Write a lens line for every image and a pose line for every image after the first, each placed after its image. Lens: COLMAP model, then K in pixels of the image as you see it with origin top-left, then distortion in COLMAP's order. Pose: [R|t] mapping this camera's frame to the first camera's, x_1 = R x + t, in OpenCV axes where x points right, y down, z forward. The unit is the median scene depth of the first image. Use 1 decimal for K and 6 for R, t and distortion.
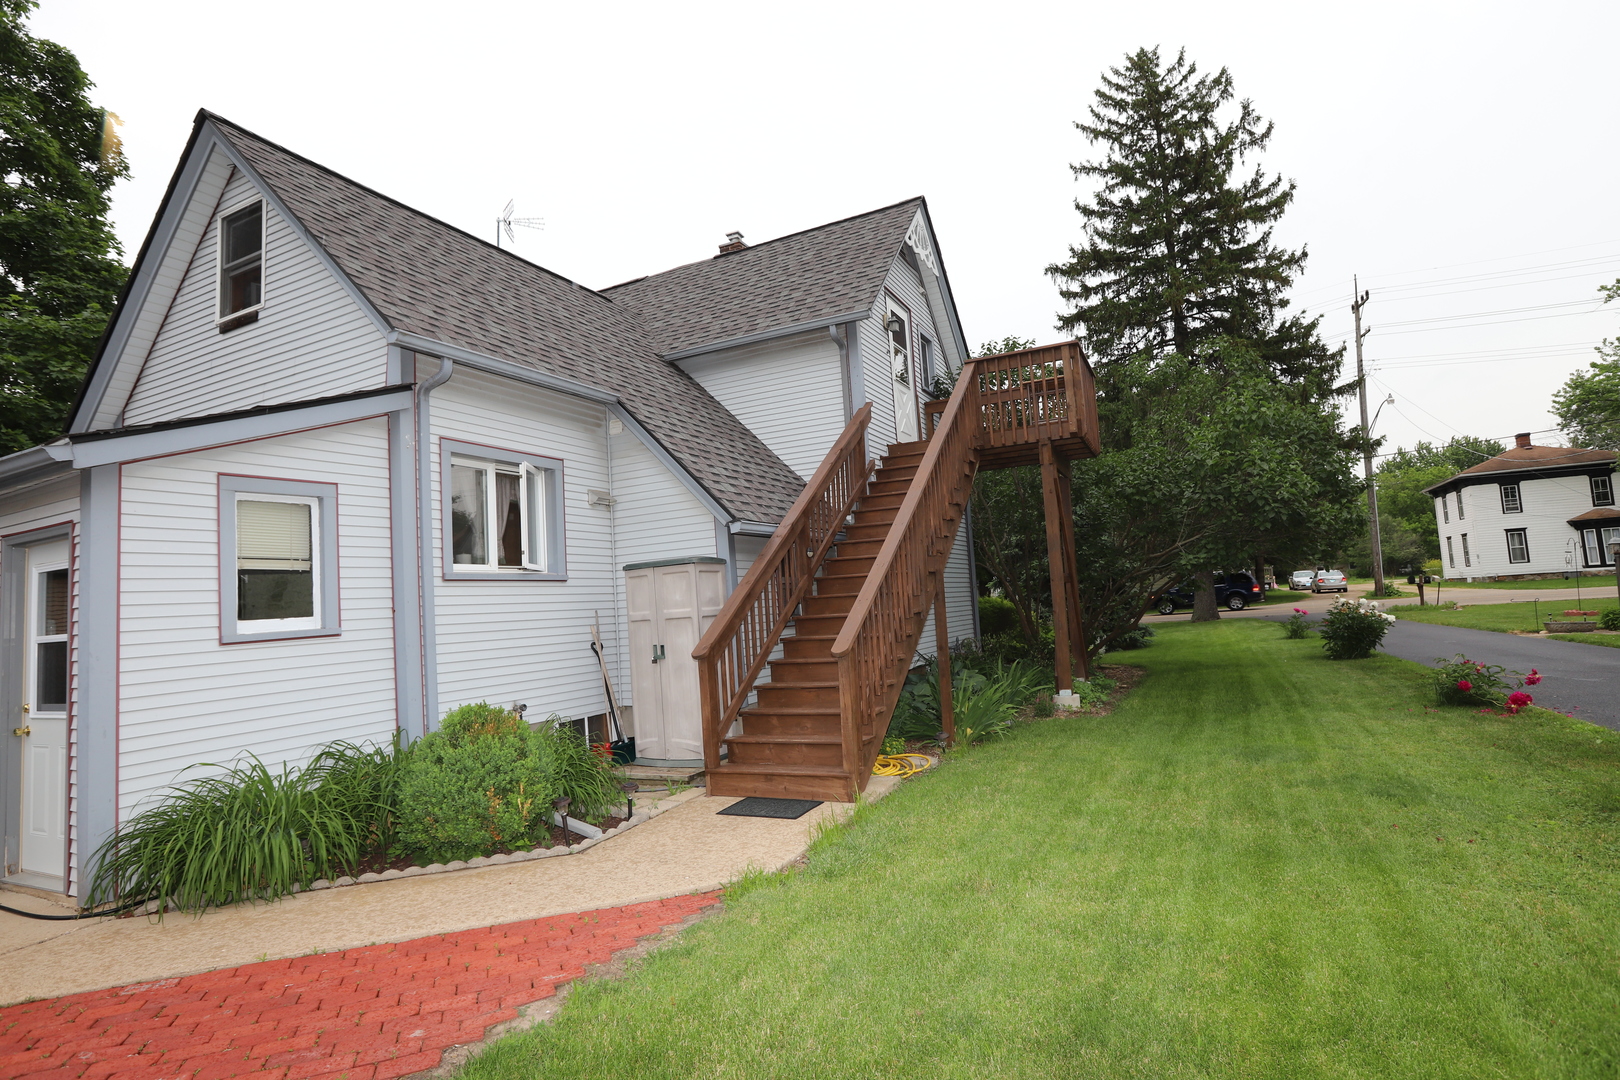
lens RADIAL K [[801.9, 0, 810.0], [0, 801.9, 540.0], [0, 0, 1]] dist [-0.001877, -0.000271]
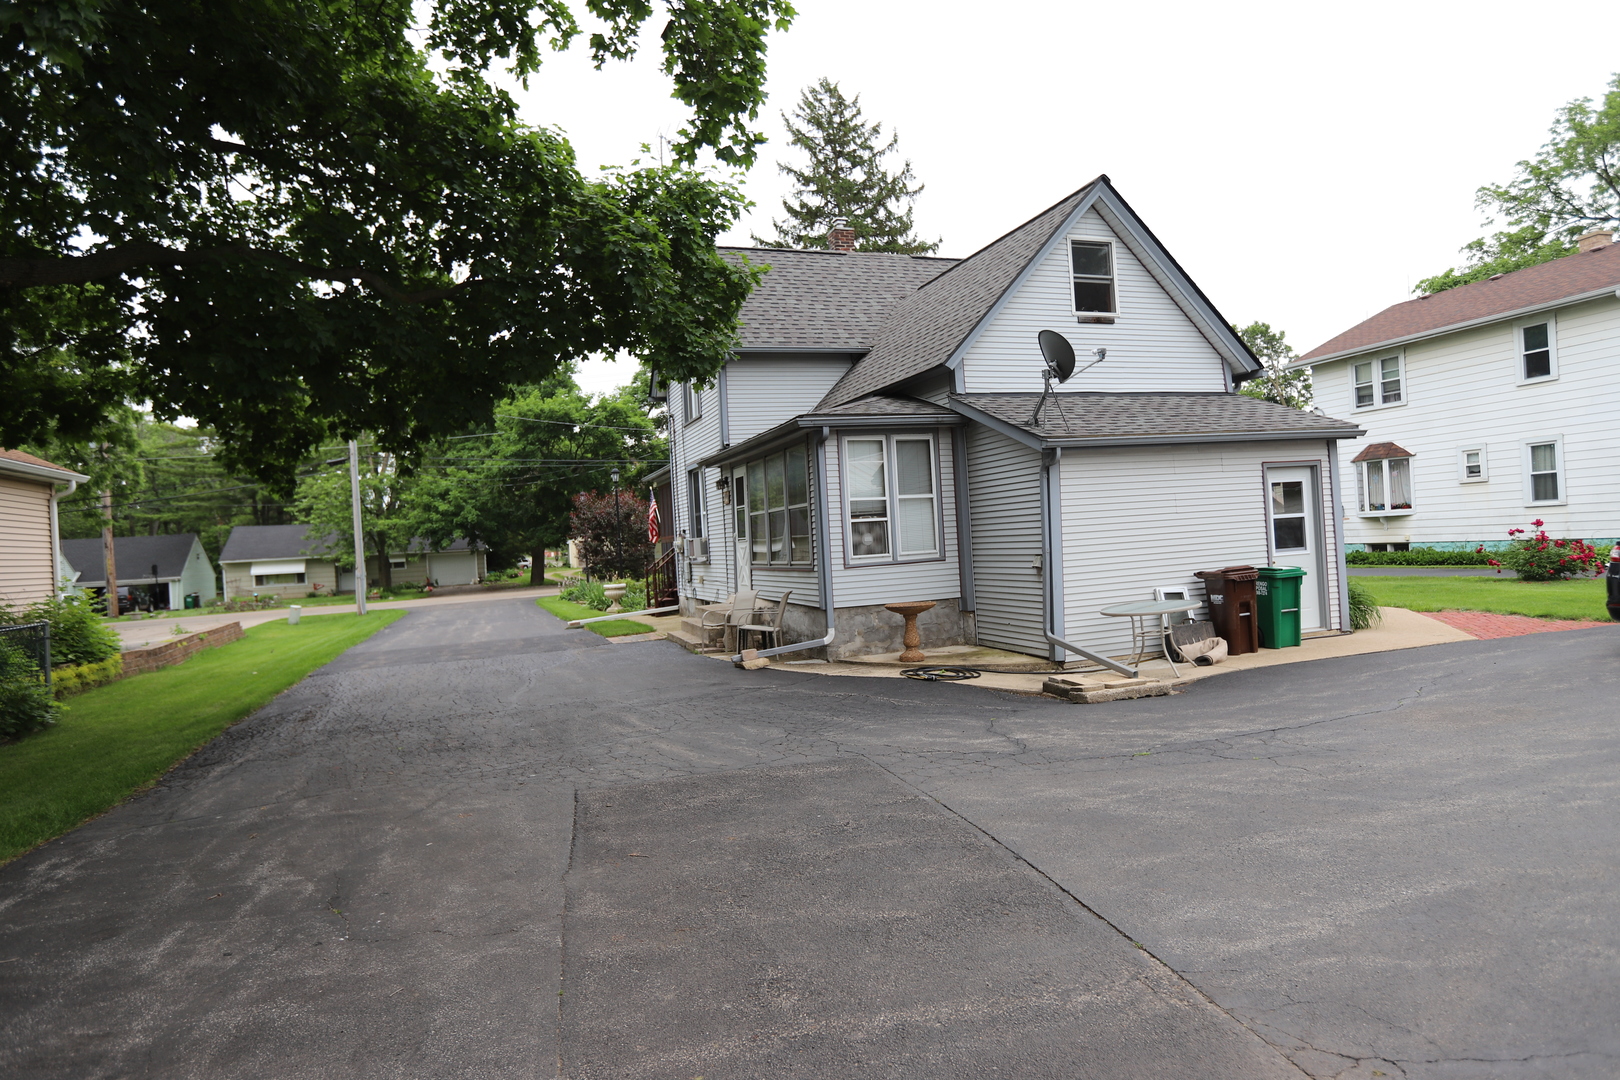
lens RADIAL K [[957.6, 0, 810.0], [0, 957.6, 540.0], [0, 0, 1]] dist [-0.033176, 0.038181]
pose [[0.707262, 0.025915, 0.706476, -0.588216], [-0.047717, 0.998799, 0.011133, 0.035391], [-0.705339, -0.041585, 0.707649, 0.026658]]
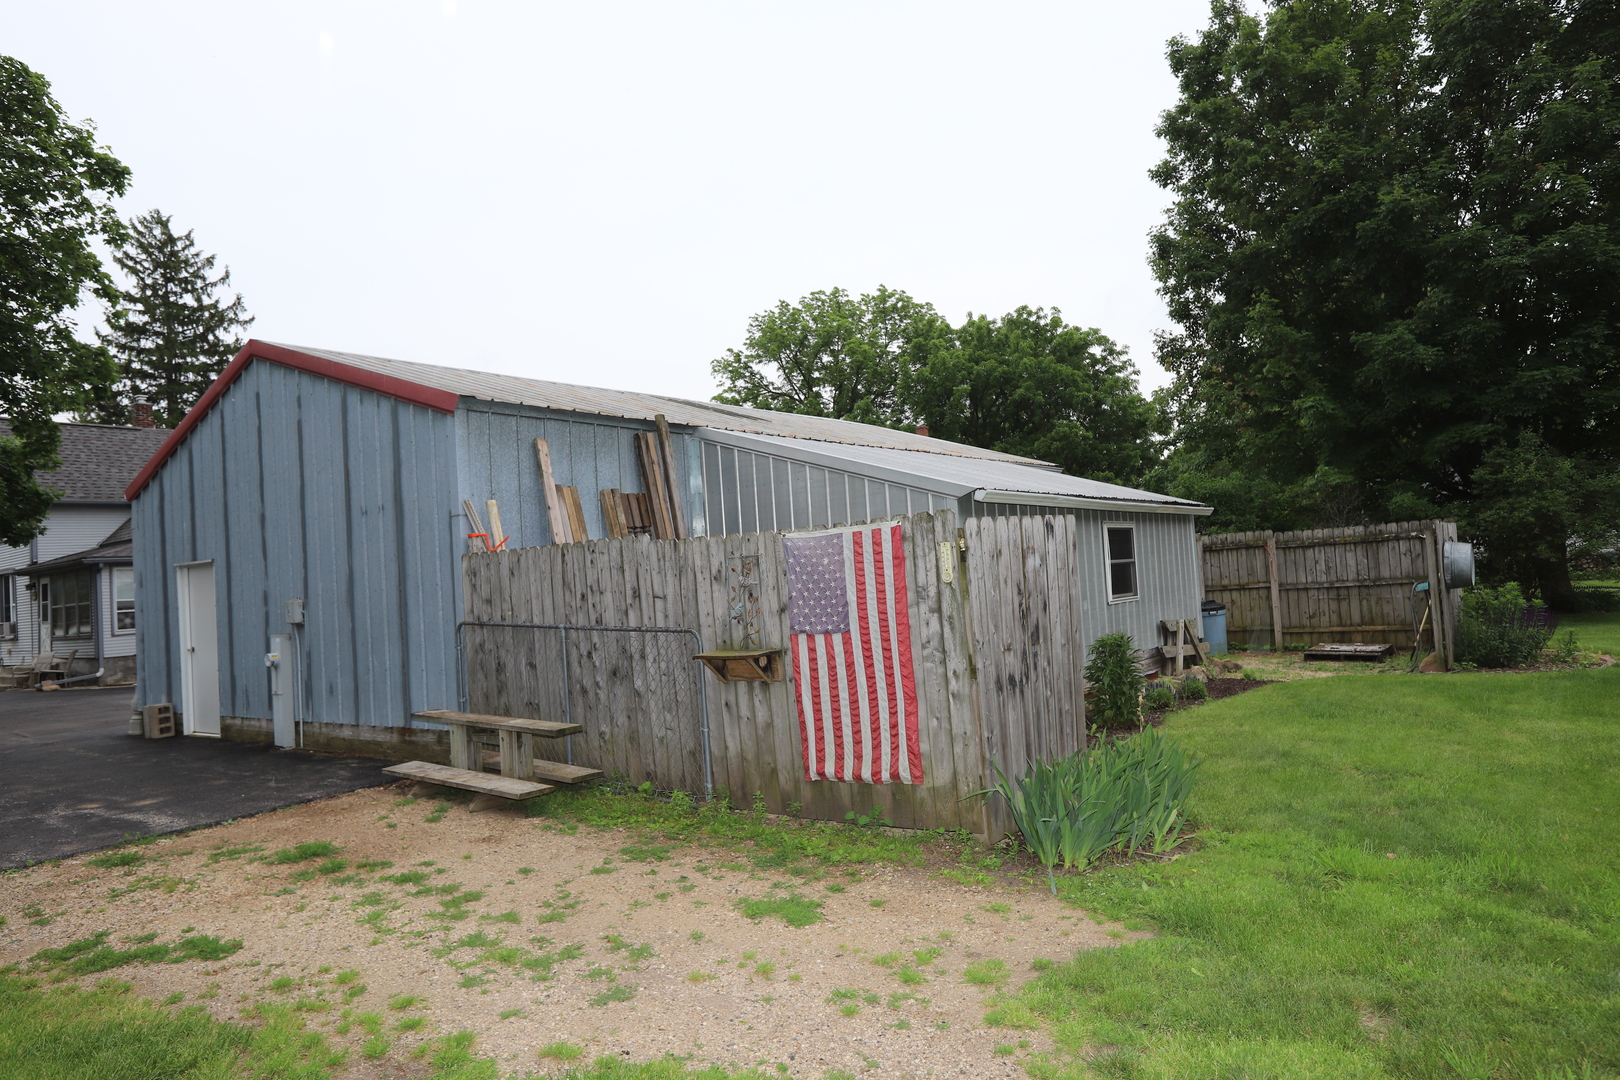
lens RADIAL K [[987.3, 0, 810.0], [0, 987.3, 540.0], [0, 0, 1]] dist [0.008234, 0.004387]
pose [[0.208578, 0.086326, 0.974188, -0.955965], [-0.027717, 0.996218, -0.082344, 0.023854], [-0.977613, -0.009827, 0.210182, -0.409700]]
